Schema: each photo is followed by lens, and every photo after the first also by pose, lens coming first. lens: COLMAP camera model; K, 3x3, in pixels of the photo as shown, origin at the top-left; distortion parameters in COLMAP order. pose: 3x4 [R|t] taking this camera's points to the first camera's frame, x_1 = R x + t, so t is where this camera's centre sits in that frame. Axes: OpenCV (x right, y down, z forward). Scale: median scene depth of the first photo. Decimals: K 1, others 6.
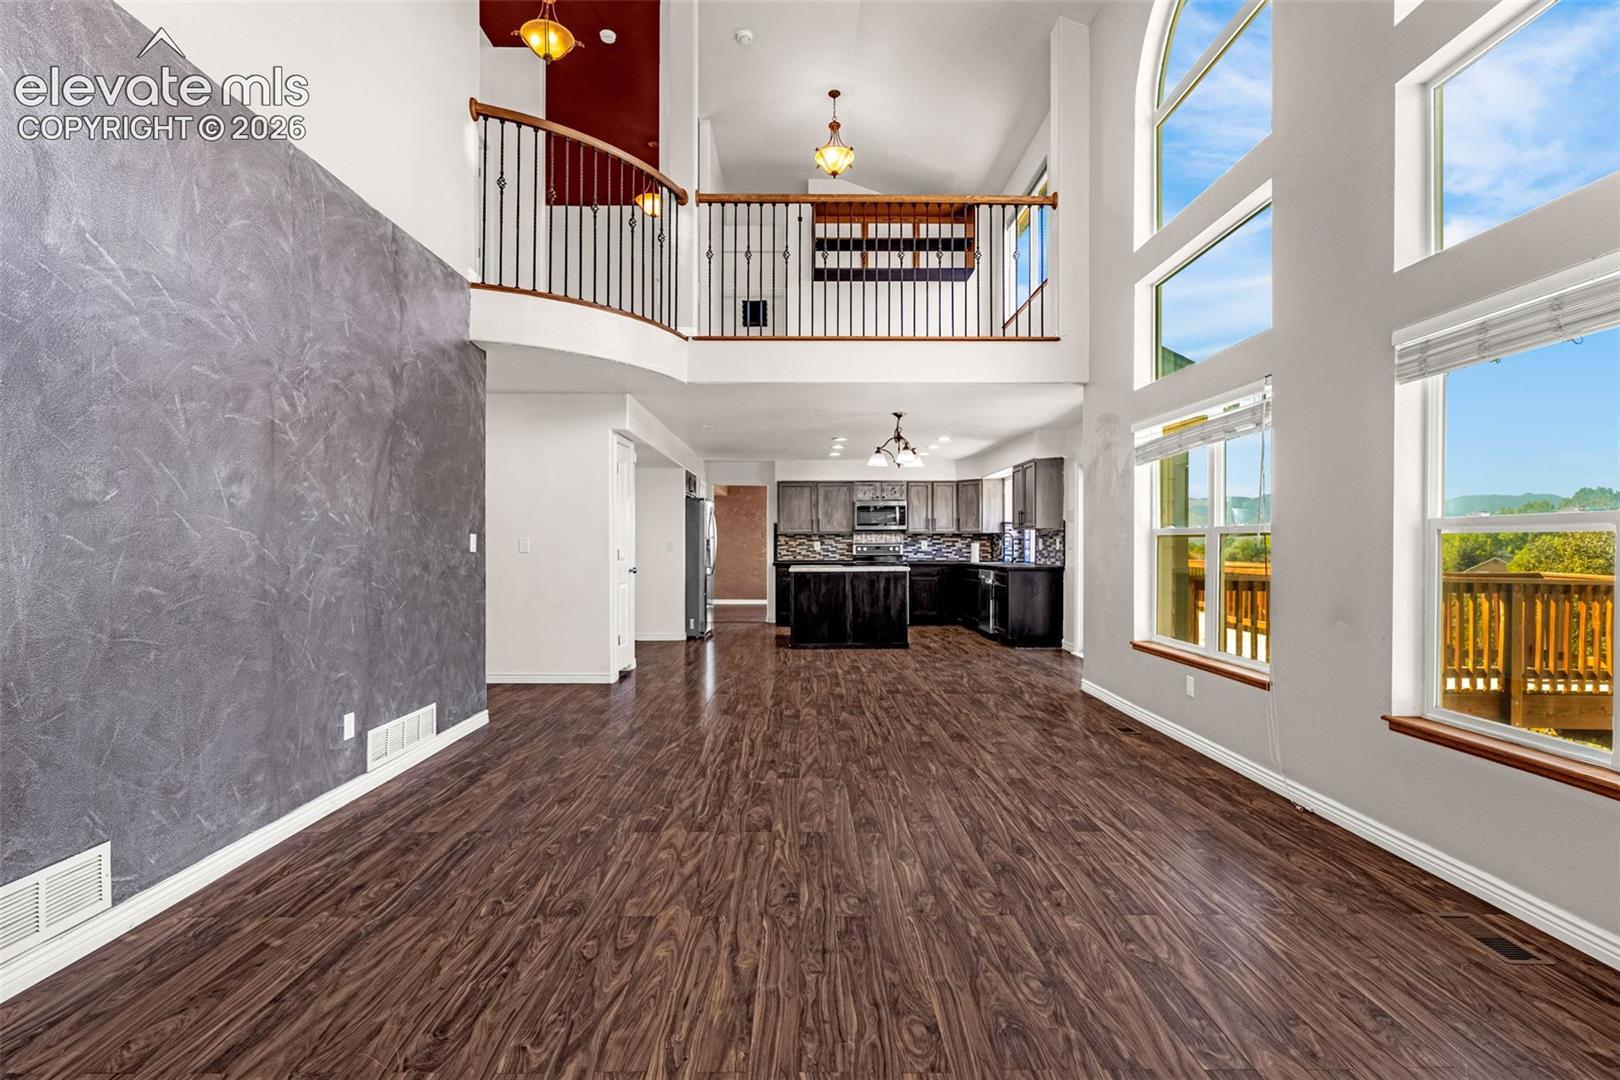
lens RADIAL K [[714.3, 0, 806.9], [0, 714.3, 538.2], [0, 0, 1]] dist [-0.003462, 0.000126]
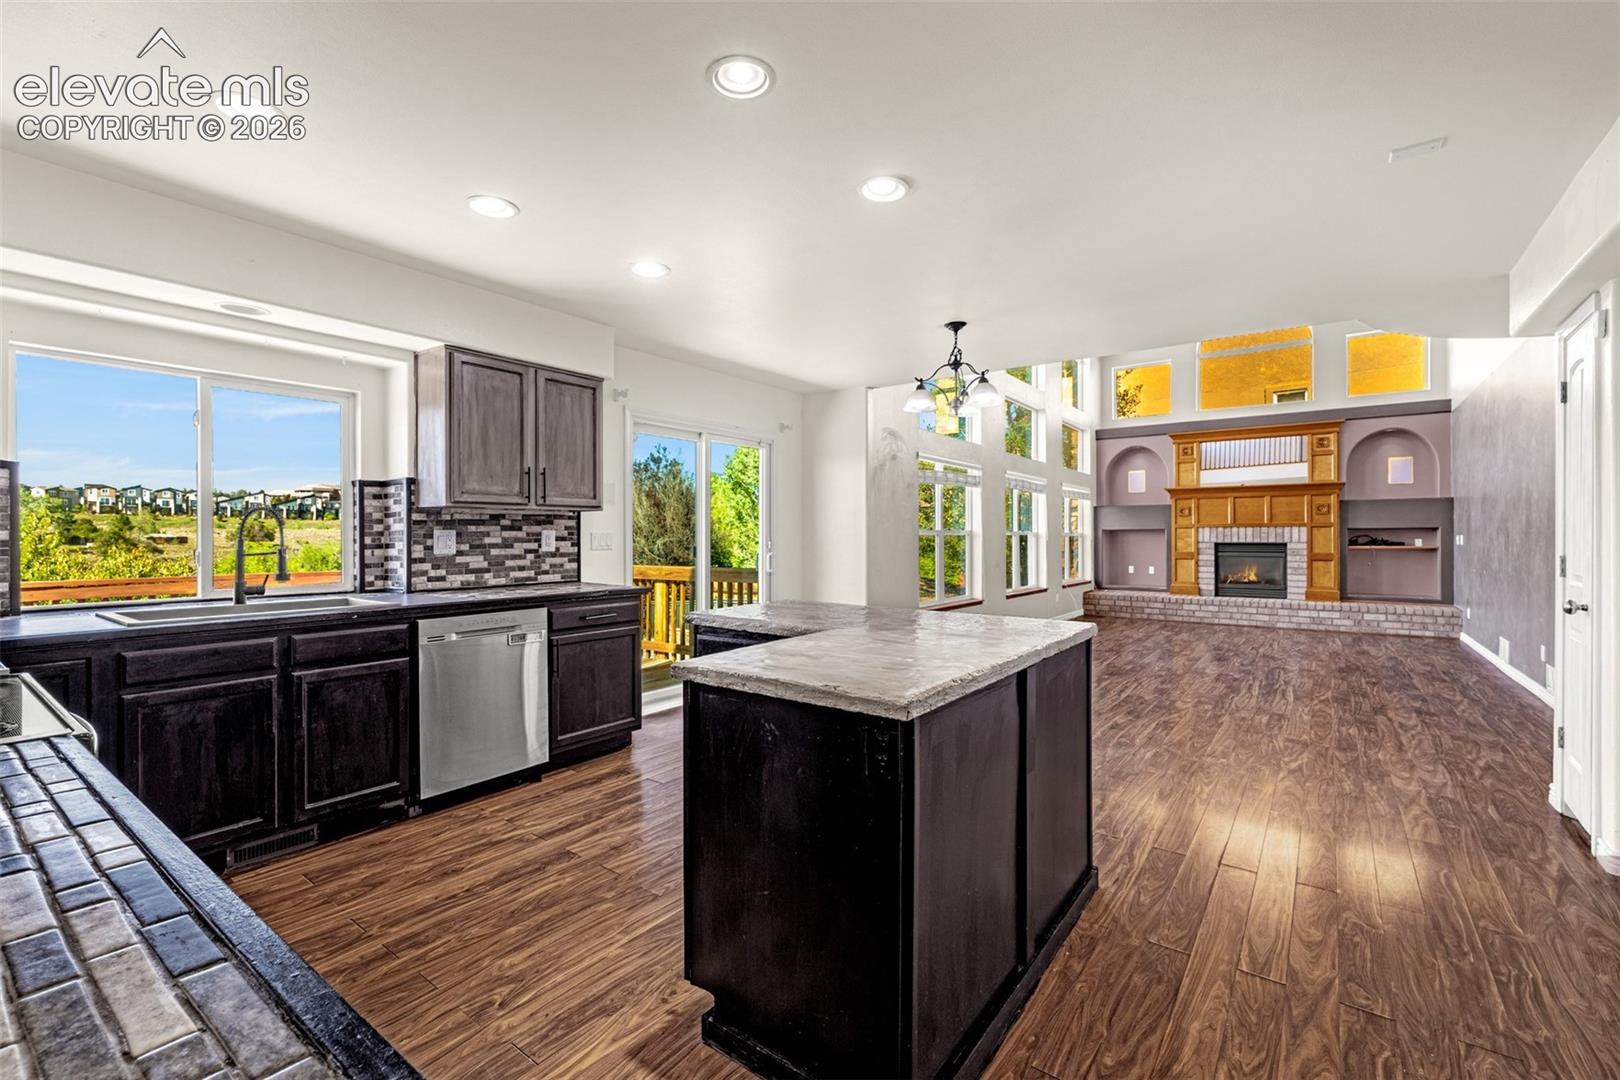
lens RADIAL K [[696.6, 0, 799.8], [0, 696.6, 541.0], [0, 0, 1]] dist [0.001017, 0.000381]
pose [[-0.790375, -0.005131, 0.612602, -0.079750], [-0.006356, 0.999980, 0.000174, 0.005283], [-0.612590, -0.003756, -0.790392, 0.982145]]
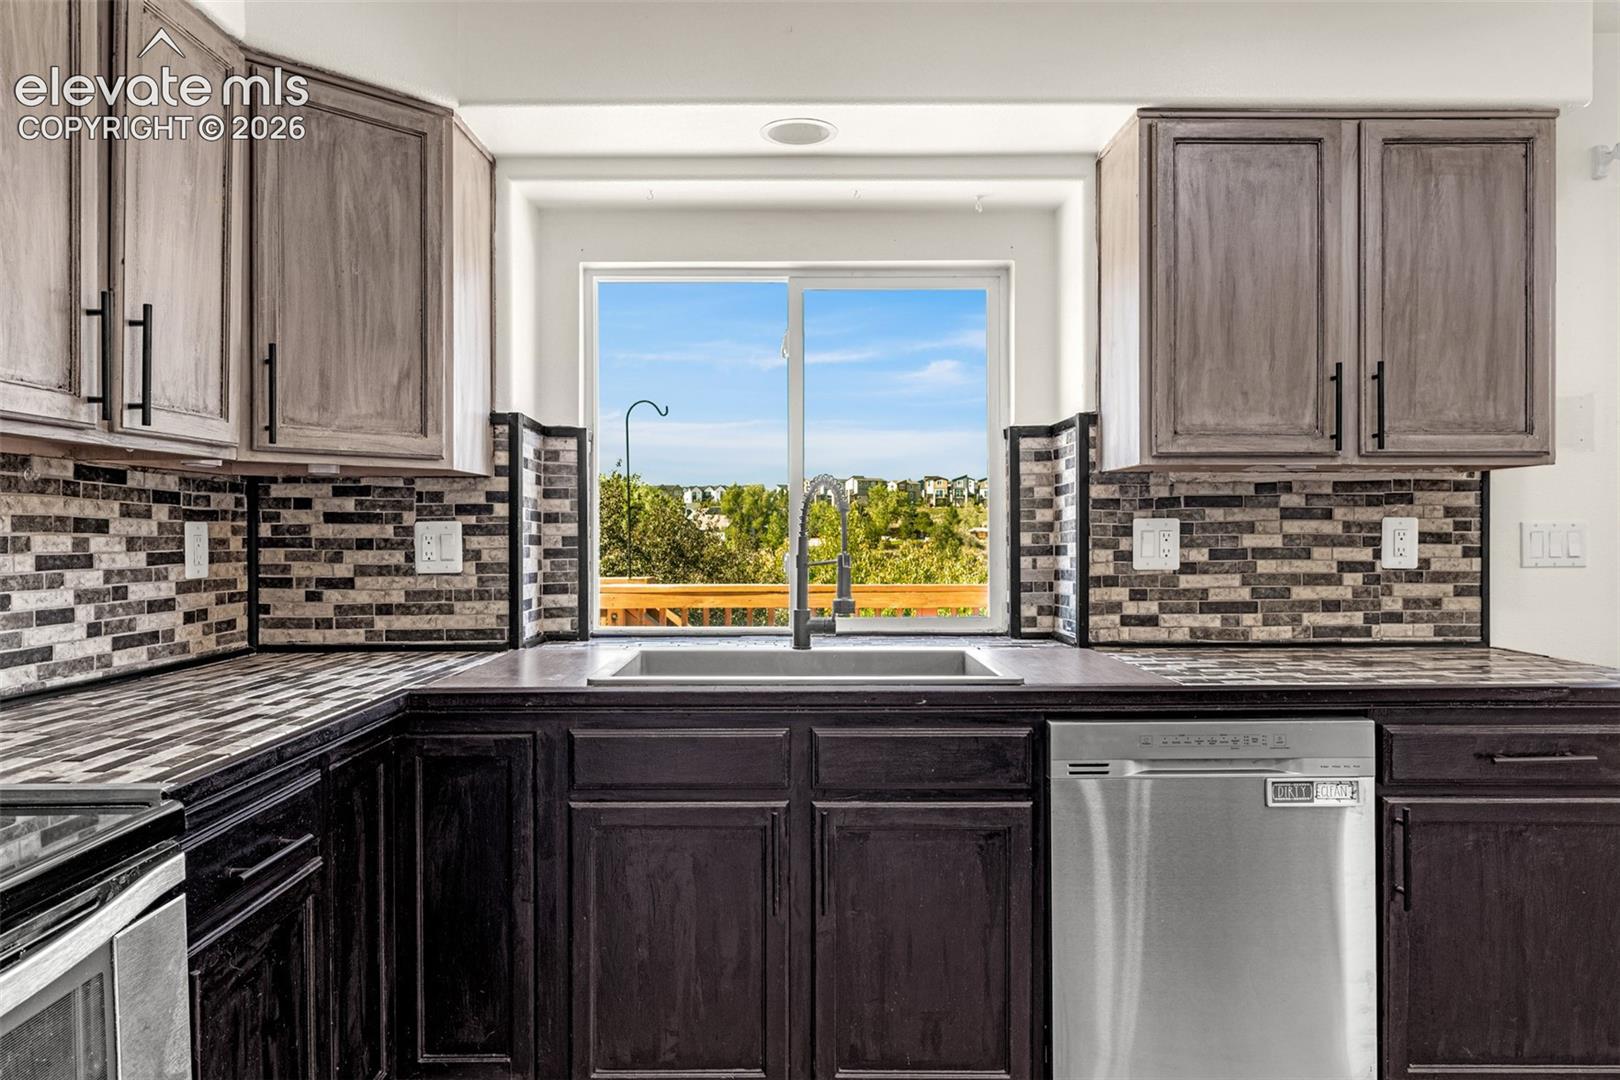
lens RADIAL K [[1033.6, 0, 802.6], [0, 1033.6, 532.8], [0, 0, 1]] dist [0.000780, 0.001051]
pose [[0.005542, -0.003207, 0.999979, 0.026527], [-0.009429, 0.999950, 0.003259, 0.004373], [-0.999940, -0.009447, 0.005512, 0.899433]]
